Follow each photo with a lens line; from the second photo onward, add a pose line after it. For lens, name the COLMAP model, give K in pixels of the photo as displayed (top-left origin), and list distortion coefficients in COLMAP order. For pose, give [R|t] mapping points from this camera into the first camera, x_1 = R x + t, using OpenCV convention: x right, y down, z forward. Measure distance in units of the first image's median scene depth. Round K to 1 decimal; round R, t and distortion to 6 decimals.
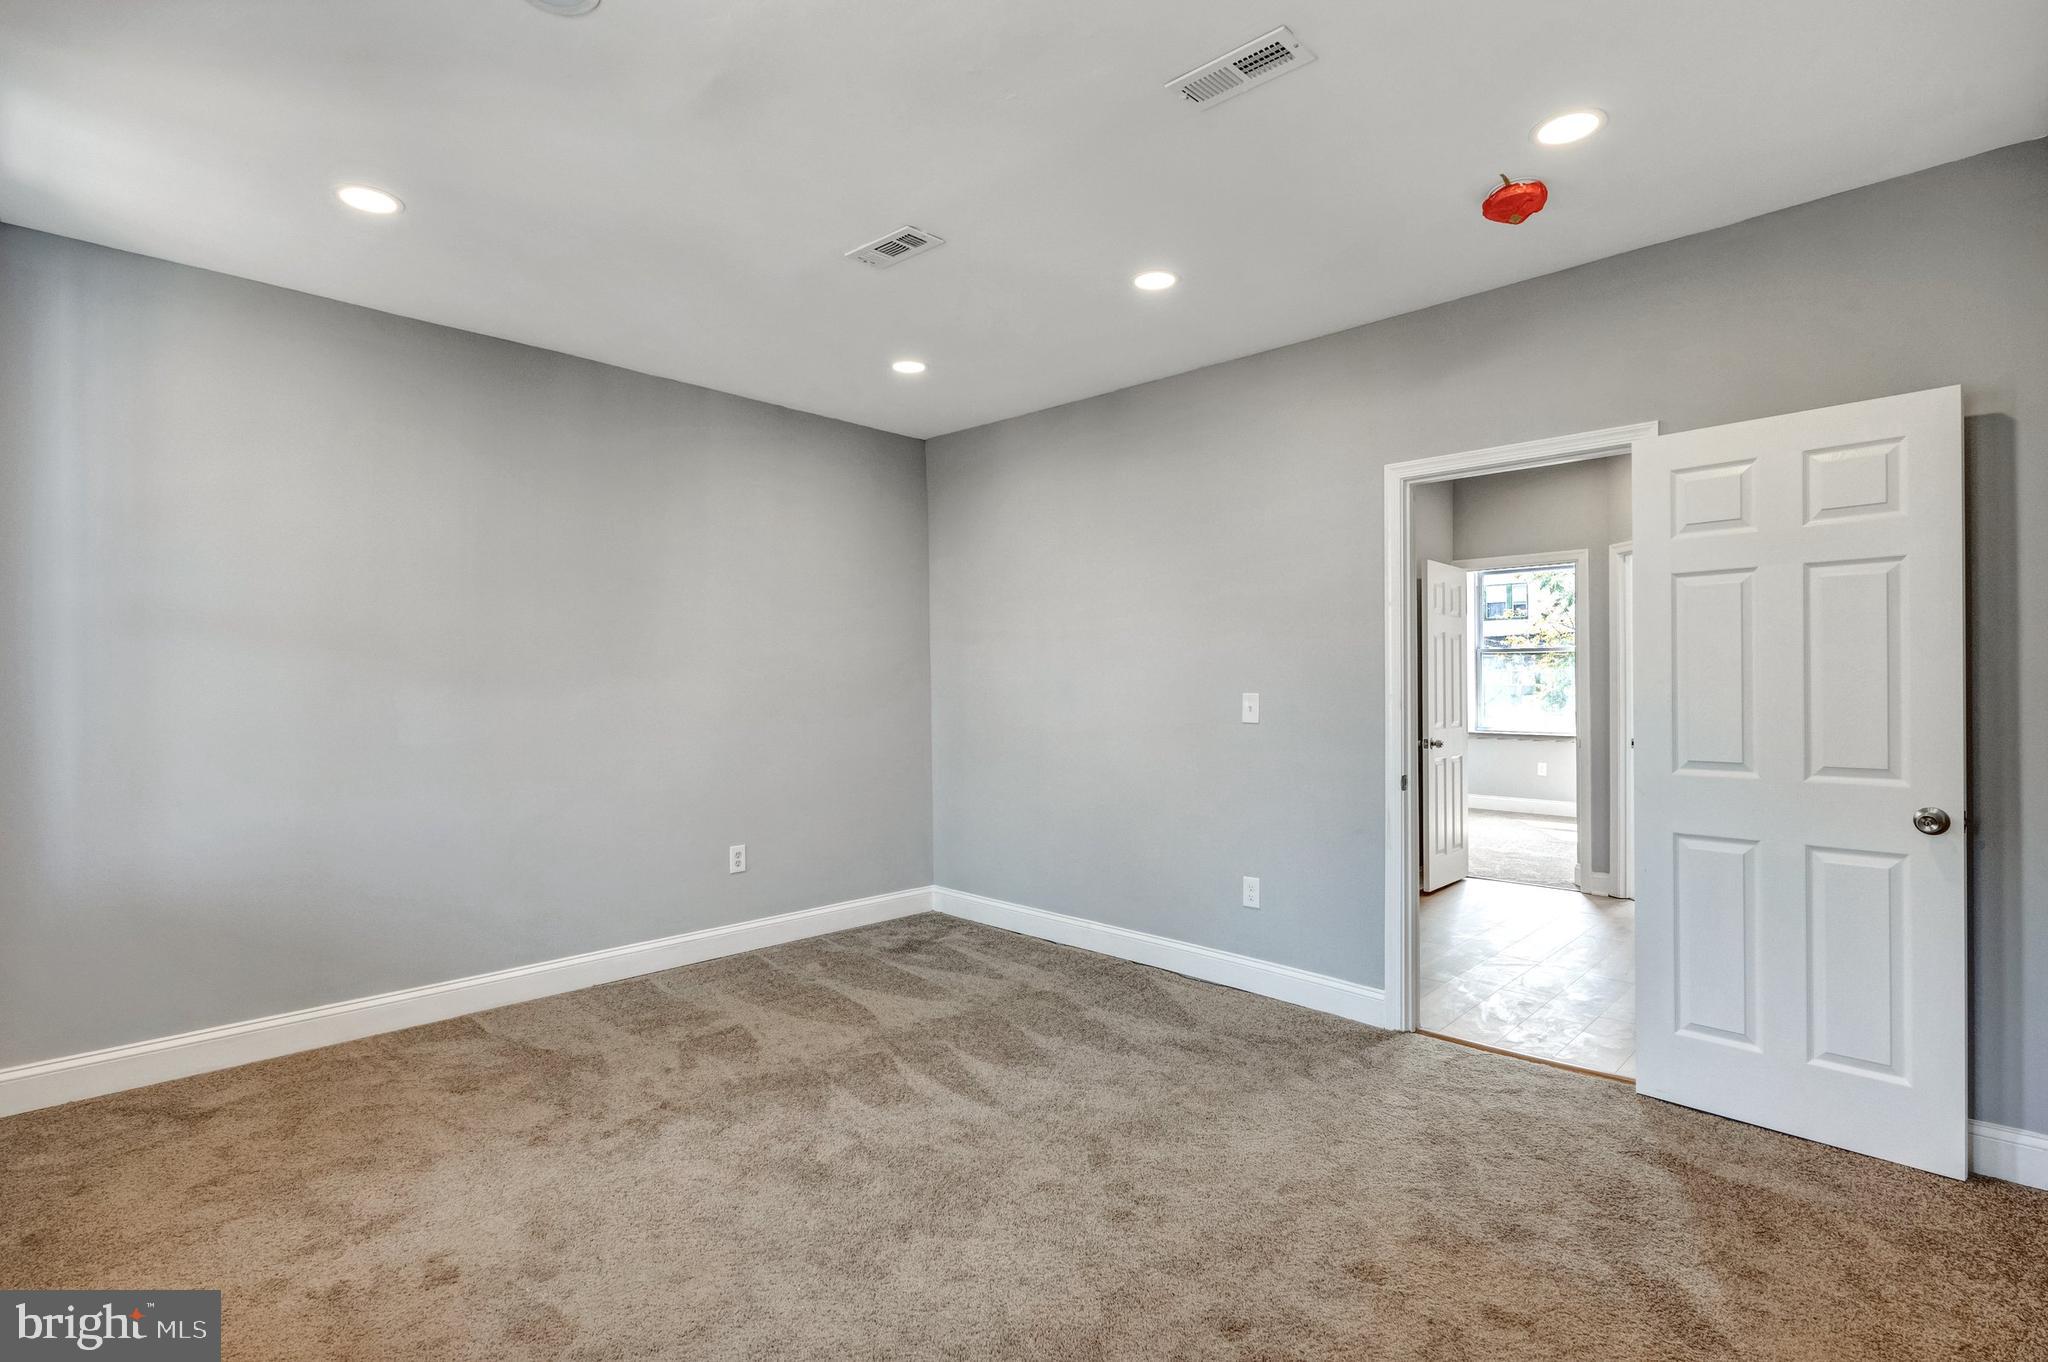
lens RADIAL K [[1015.2, 0, 1020.5], [0, 1015.2, 687.9], [0, 0, 1]] dist [0.001539, 0.004550]
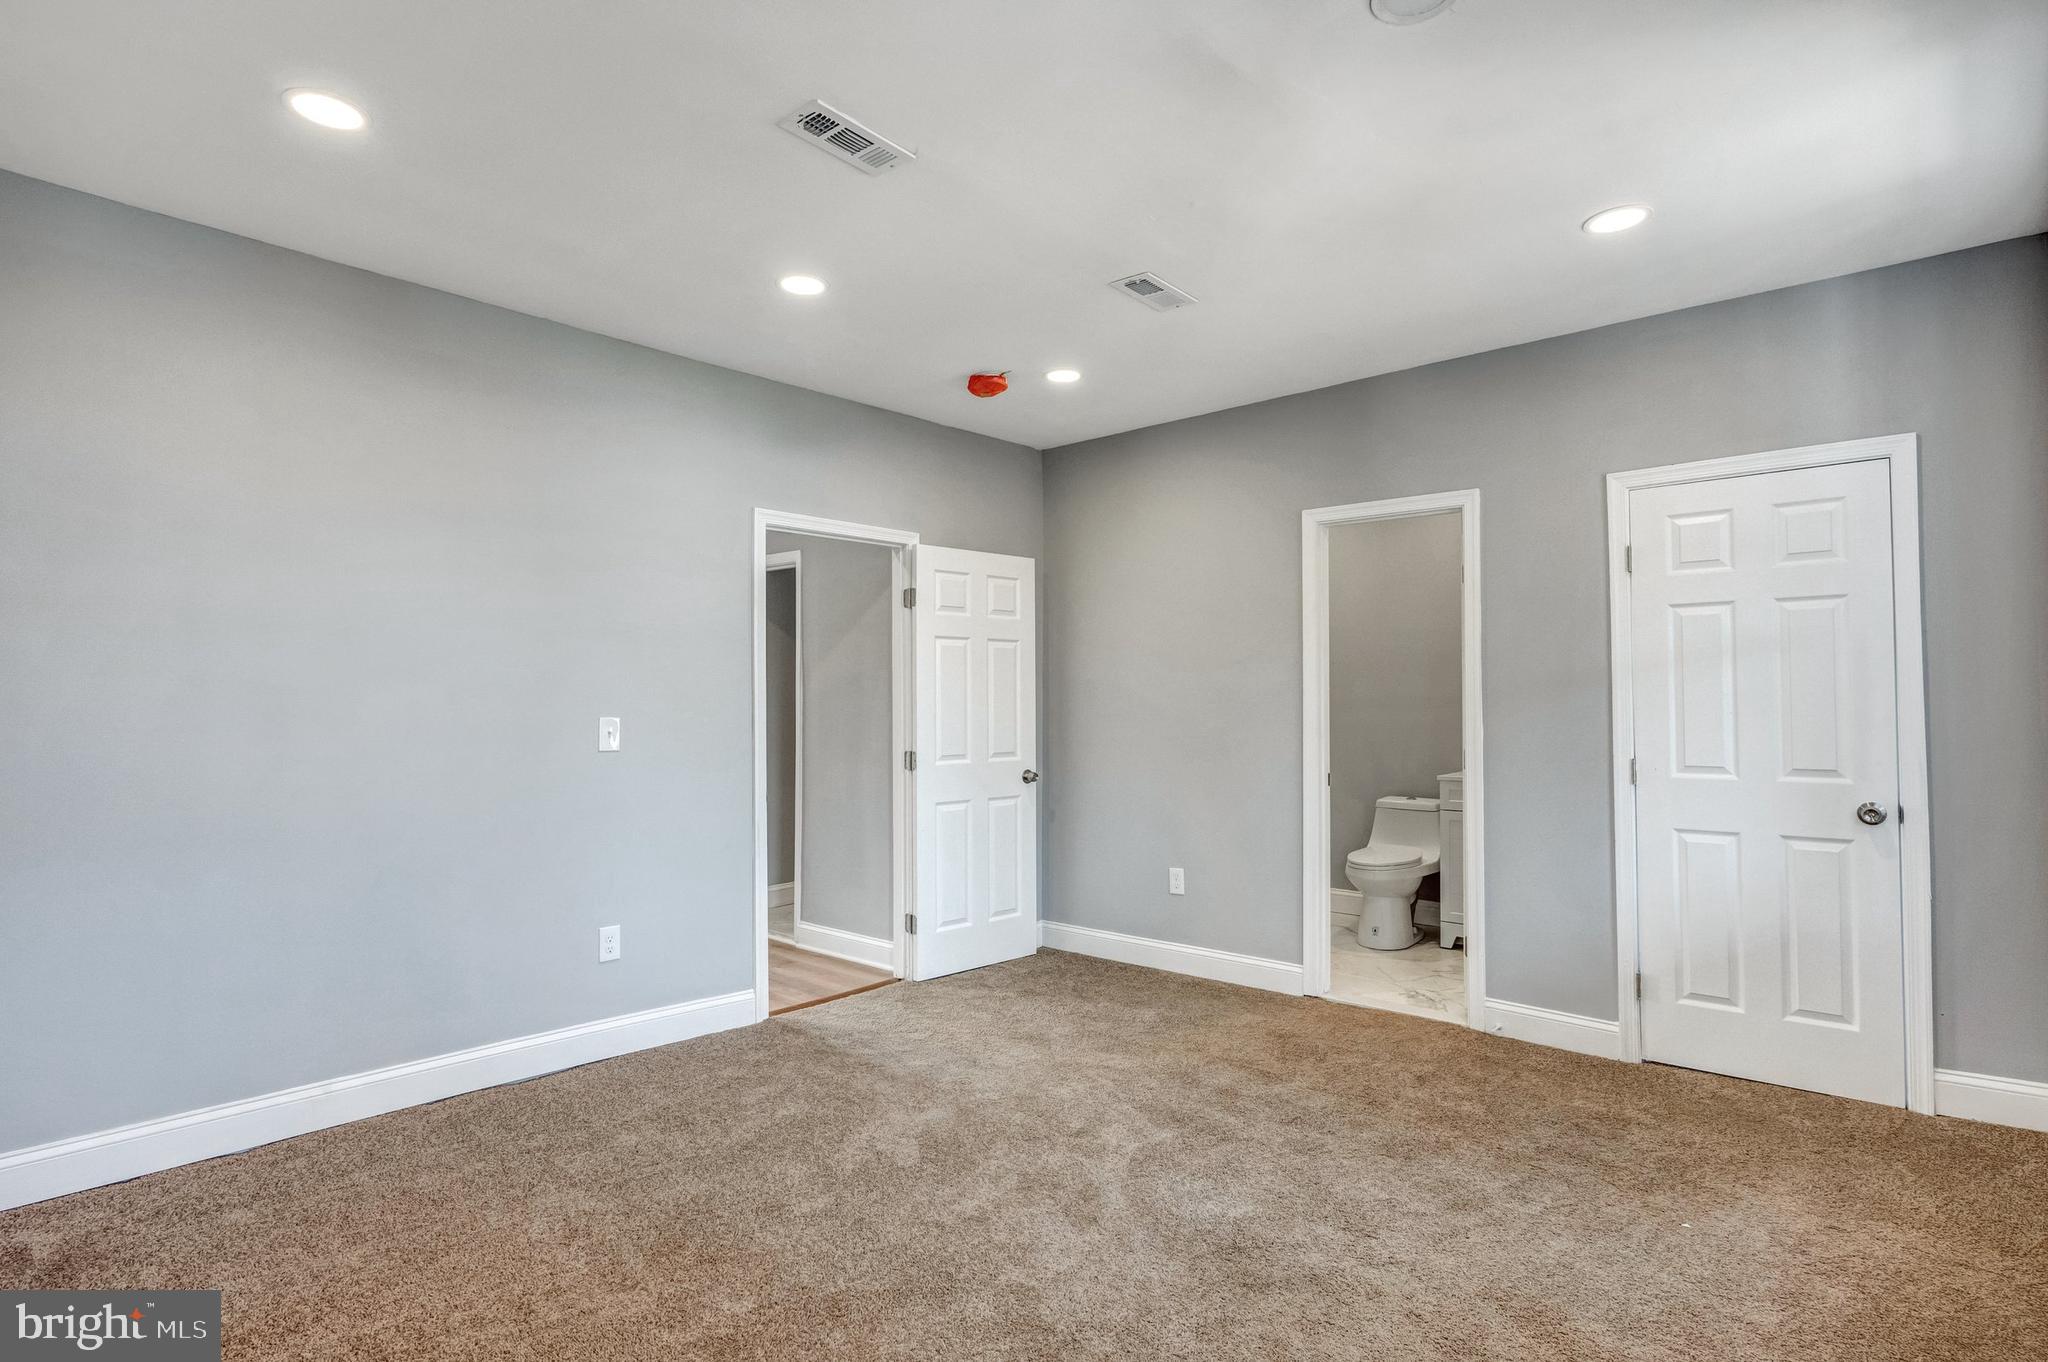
lens RADIAL K [[1015.2, 0, 1020.5], [0, 1015.2, 685.0], [0, 0, 1]] dist [0.001539, 0.004550]
pose [[-0.038024, 0.014373, 0.999173, -0.973557], [-0.002261, 0.999893, -0.014469, -0.016145], [-0.999274, -0.002809, -0.037987, 0.990370]]
